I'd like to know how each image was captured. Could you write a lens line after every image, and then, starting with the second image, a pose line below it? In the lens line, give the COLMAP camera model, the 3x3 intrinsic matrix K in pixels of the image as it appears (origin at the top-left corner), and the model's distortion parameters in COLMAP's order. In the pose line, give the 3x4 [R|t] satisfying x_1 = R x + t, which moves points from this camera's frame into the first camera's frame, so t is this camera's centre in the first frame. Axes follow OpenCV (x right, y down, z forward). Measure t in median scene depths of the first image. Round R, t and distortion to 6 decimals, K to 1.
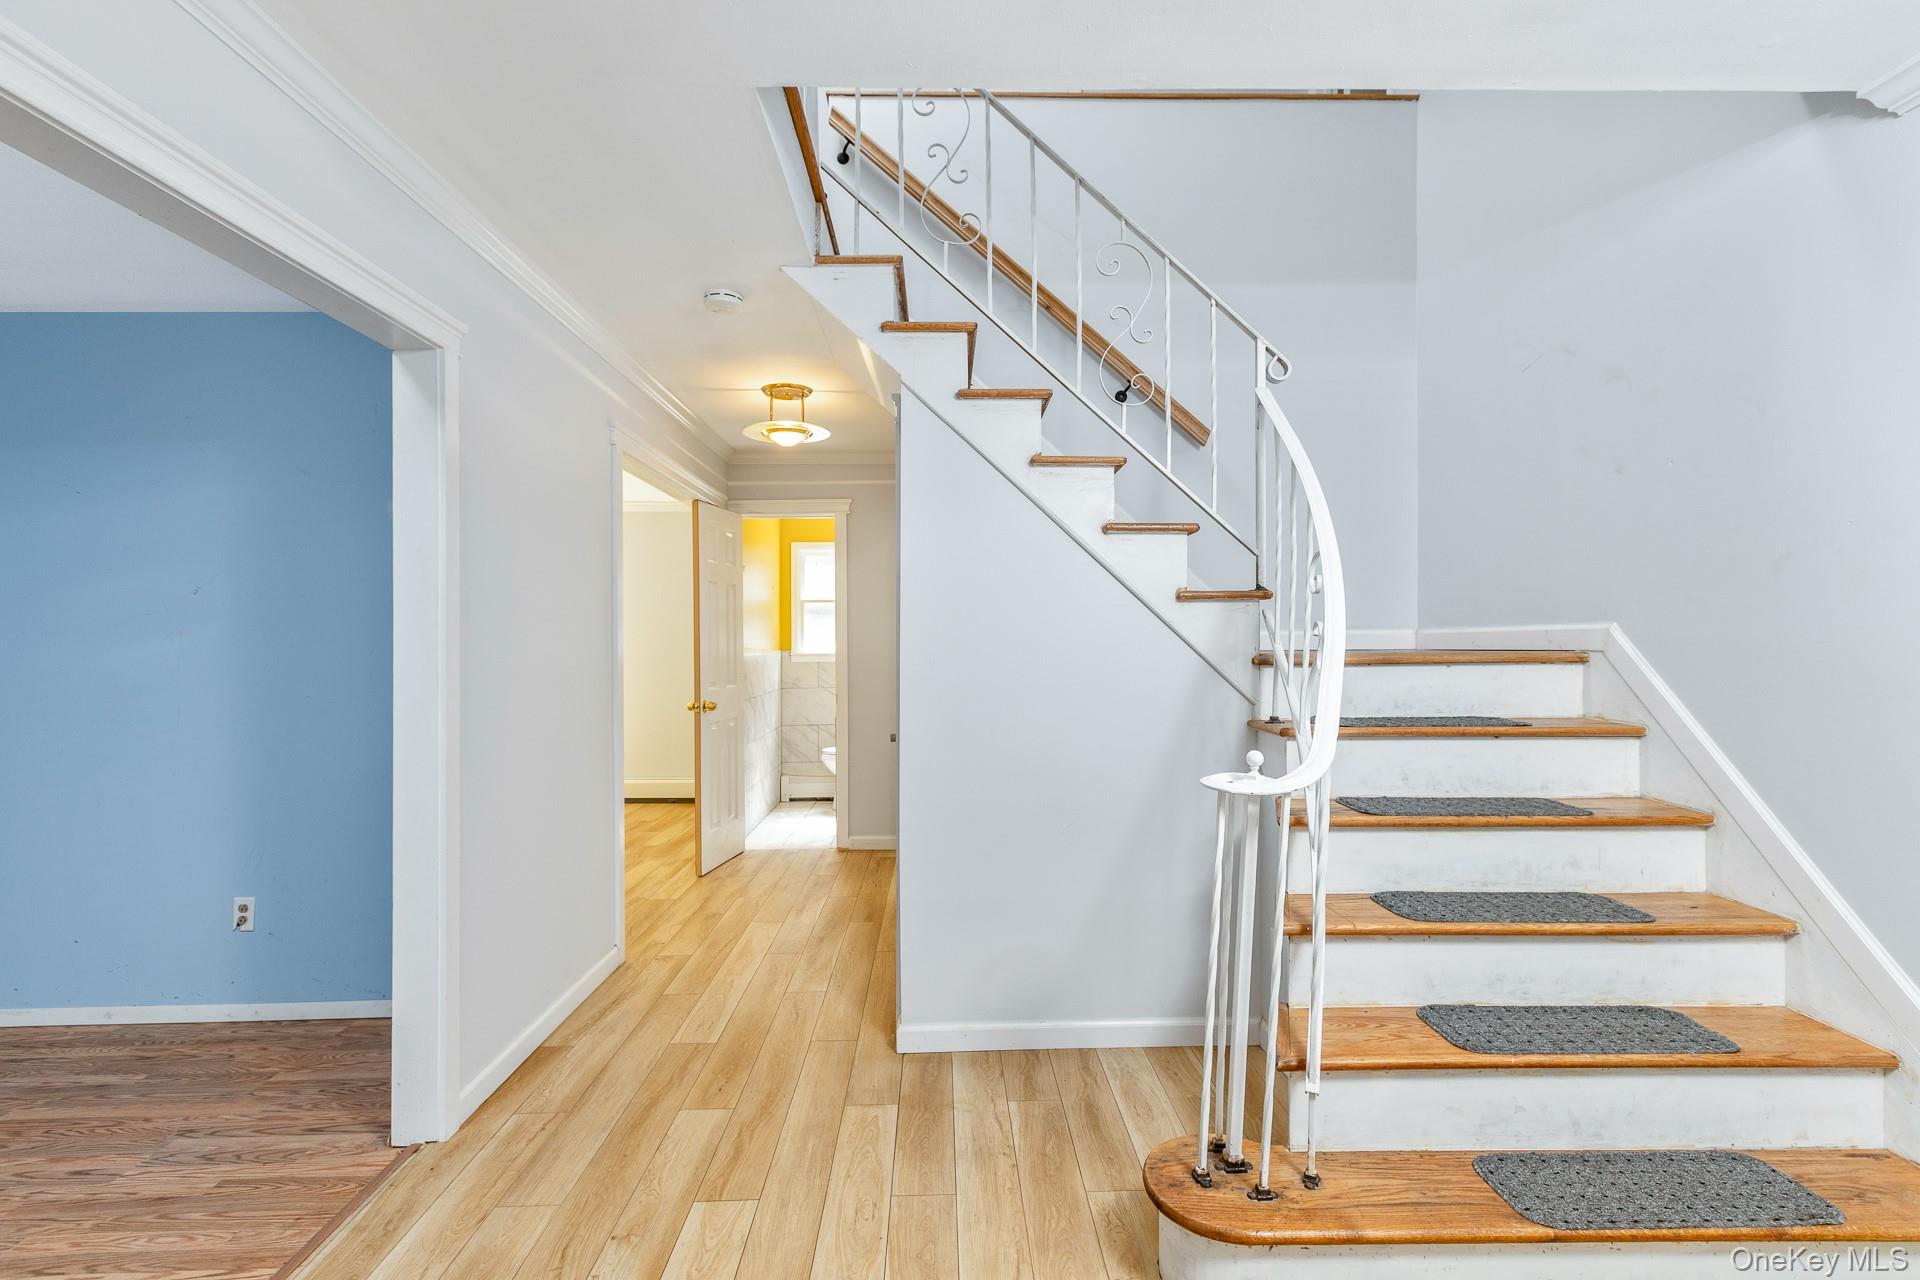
lens RADIAL K [[901.7, 0, 962.3], [0, 901.7, 641.0], [0, 0, 1]] dist [0.002716, 0.000720]
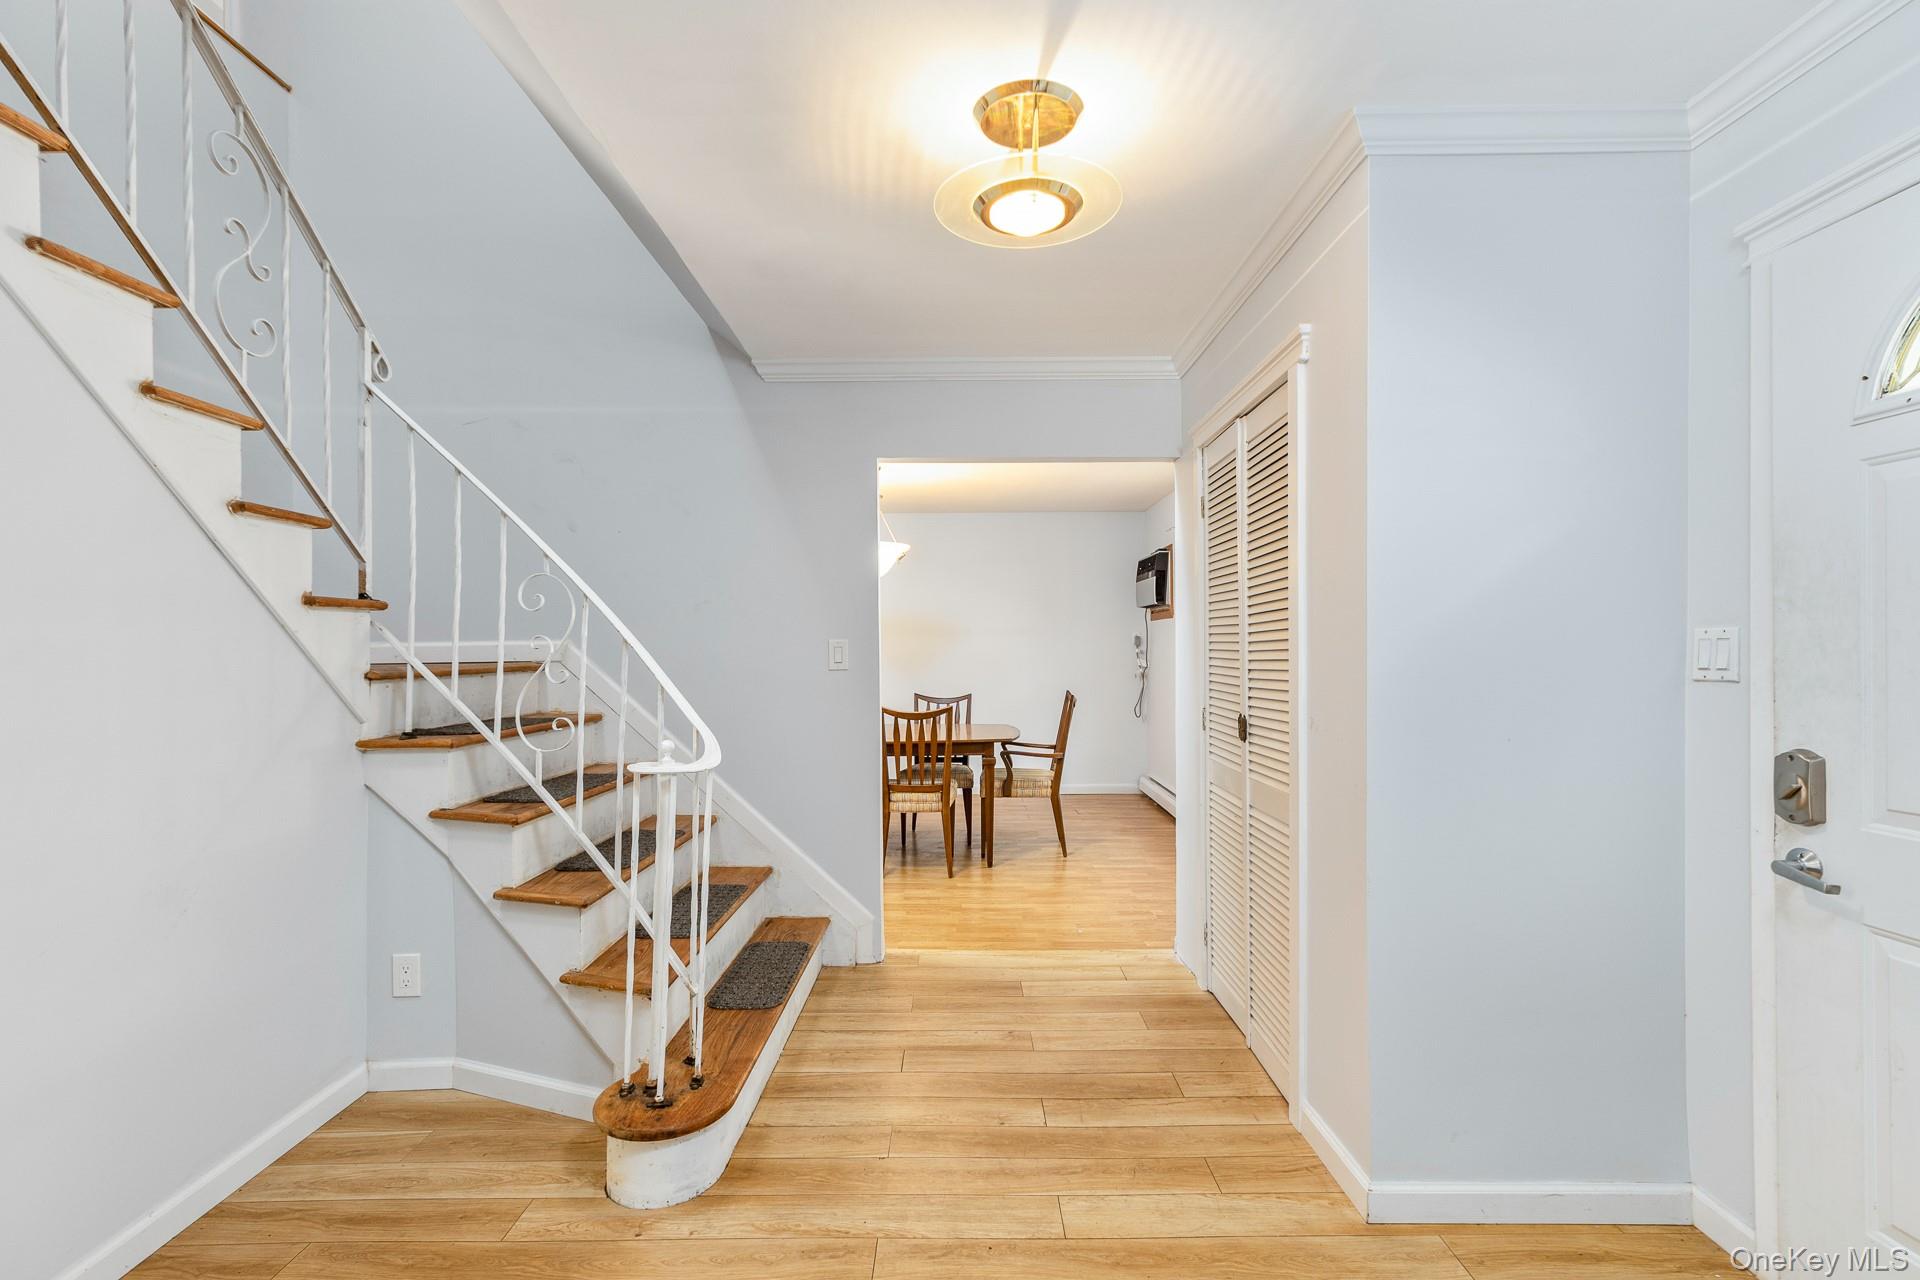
lens RADIAL K [[890.7, 0, 964.3], [0, 890.7, 644.6], [0, 0, 1]] dist [0.008722, -0.004434]
pose [[0.017664, 0.009690, 0.999797, -0.582617], [0.007268, 0.999925, -0.009820, 0.003604], [-0.999818, 0.007440, 0.017592, 0.369896]]
